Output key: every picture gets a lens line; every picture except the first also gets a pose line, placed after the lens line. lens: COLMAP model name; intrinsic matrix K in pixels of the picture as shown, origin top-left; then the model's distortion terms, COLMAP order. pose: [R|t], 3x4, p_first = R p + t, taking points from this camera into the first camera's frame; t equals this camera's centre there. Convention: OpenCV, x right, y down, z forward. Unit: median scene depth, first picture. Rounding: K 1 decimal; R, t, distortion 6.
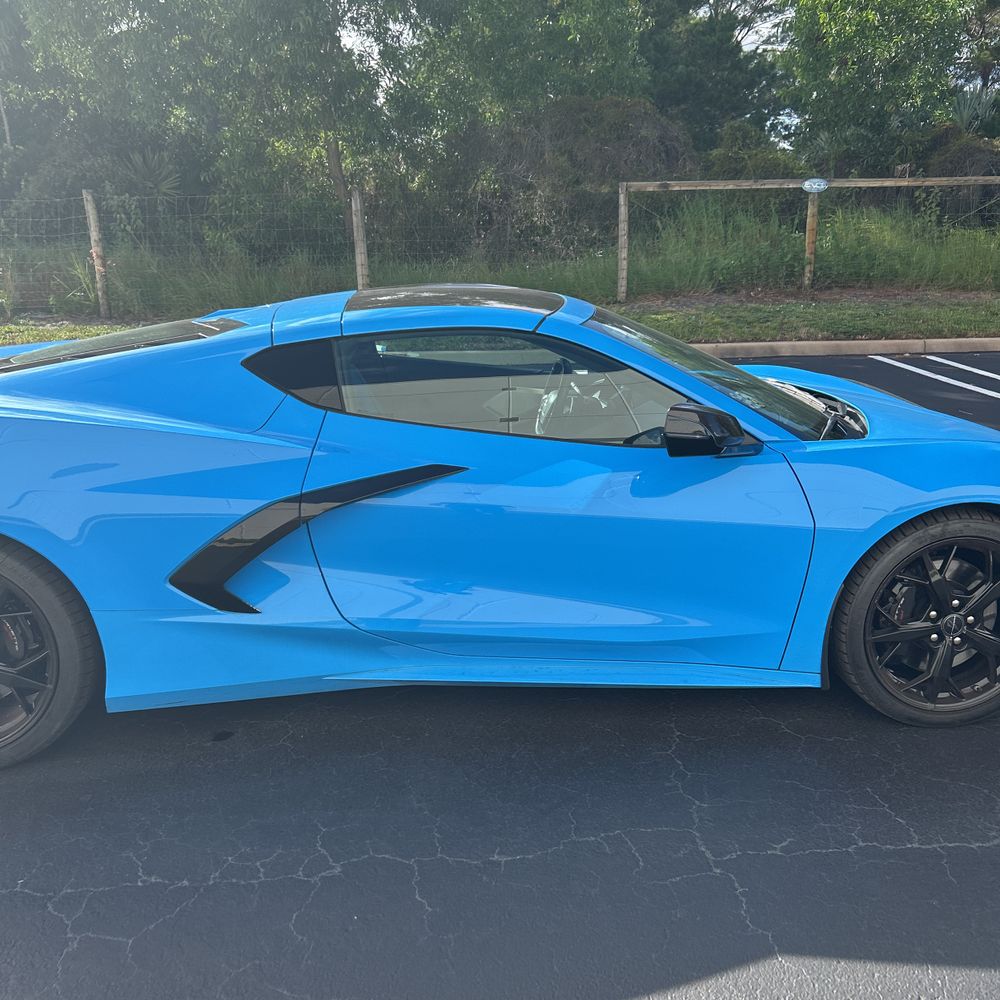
lens RADIAL K [[1000.9, 0, 506.4], [0, 1000.9, 502.8], [0, 0, 1]] dist [0.001495, -0.015644]
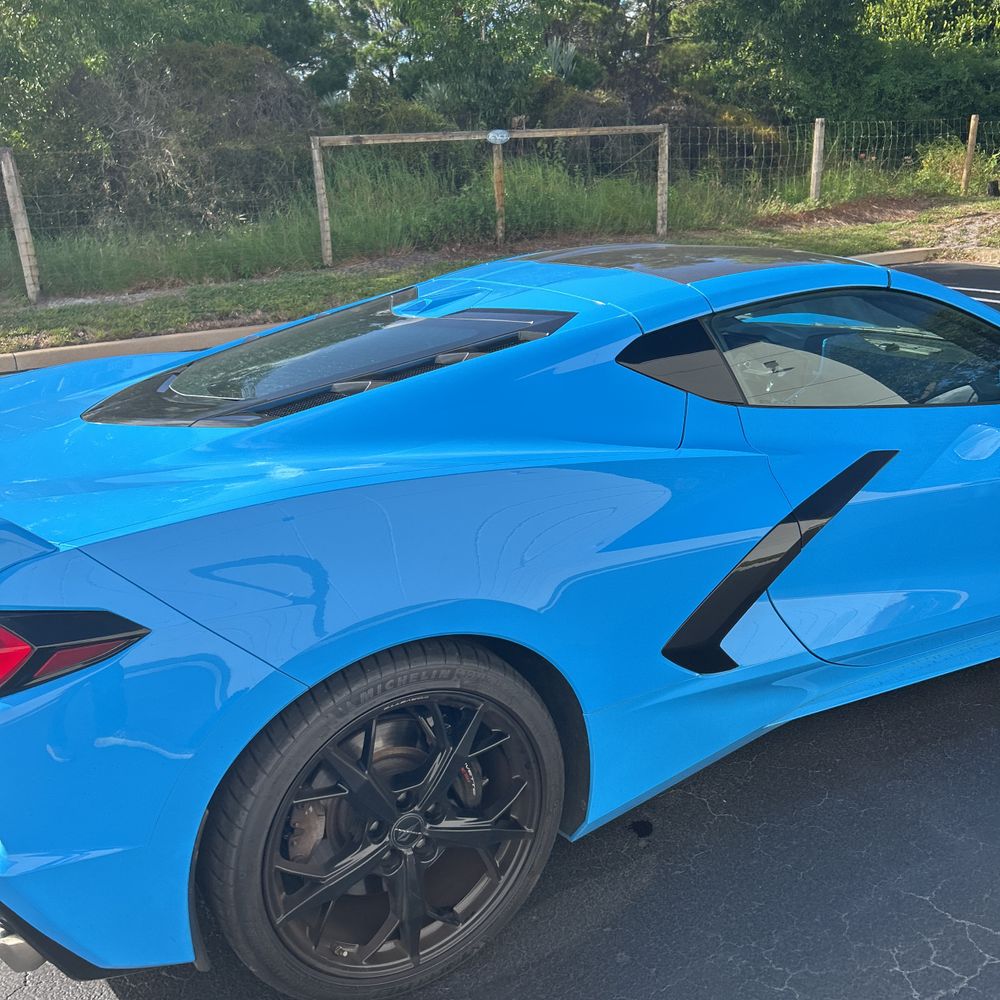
lens RADIAL K [[987.7, 0, 499.2], [0, 987.7, 530.6], [0, 0, 1]] dist [0.020439, -0.040980]
pose [[0.902935, -0.172325, 0.393716, -0.153541], [0.146223, 0.984620, 0.095614, -0.021679], [-0.404138, -0.028763, 0.914246, 0.076736]]
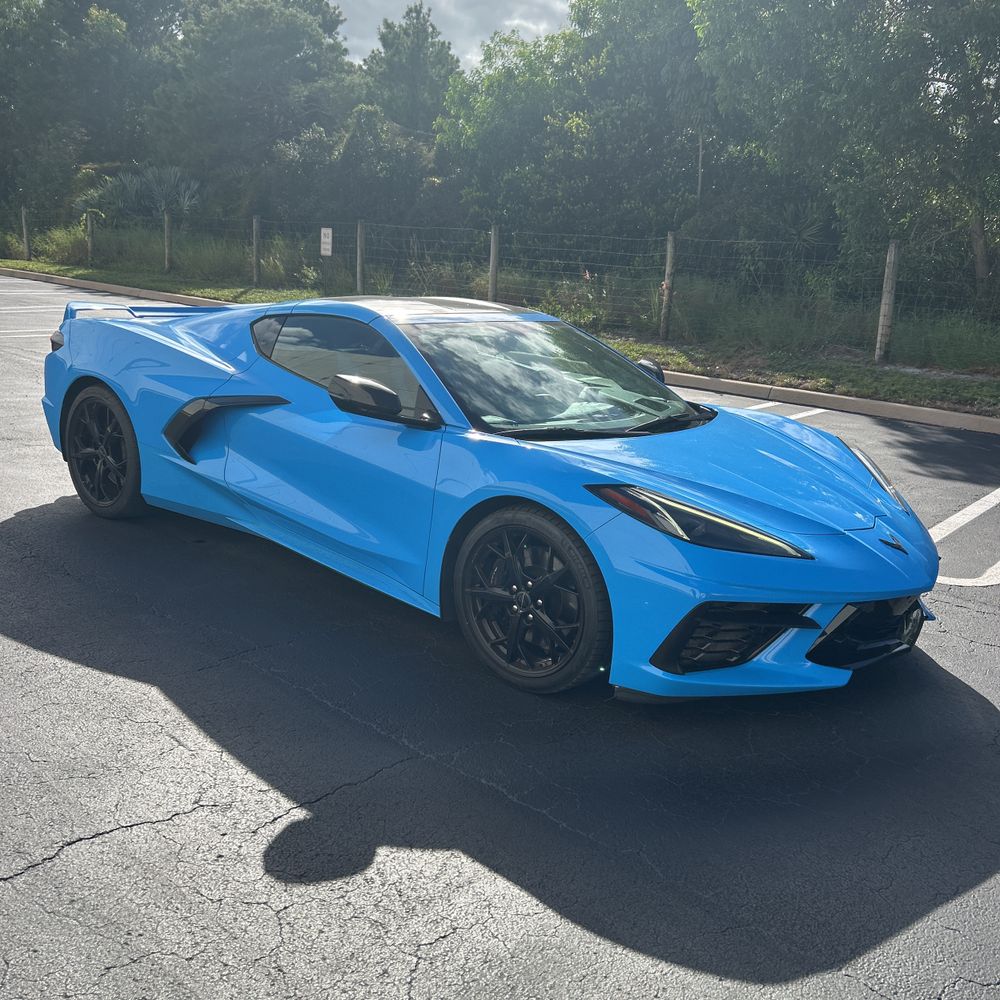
lens RADIAL K [[942.9, 0, 480.7], [0, 942.9, 516.2], [0, 0, 1]] dist [0.094802, -0.218995]
pose [[0.706681, 0.238839, -0.666002, 0.261255], [-0.251651, 0.964597, 0.078898, -0.011973], [0.661267, 0.111844, 0.741766, 0.026578]]
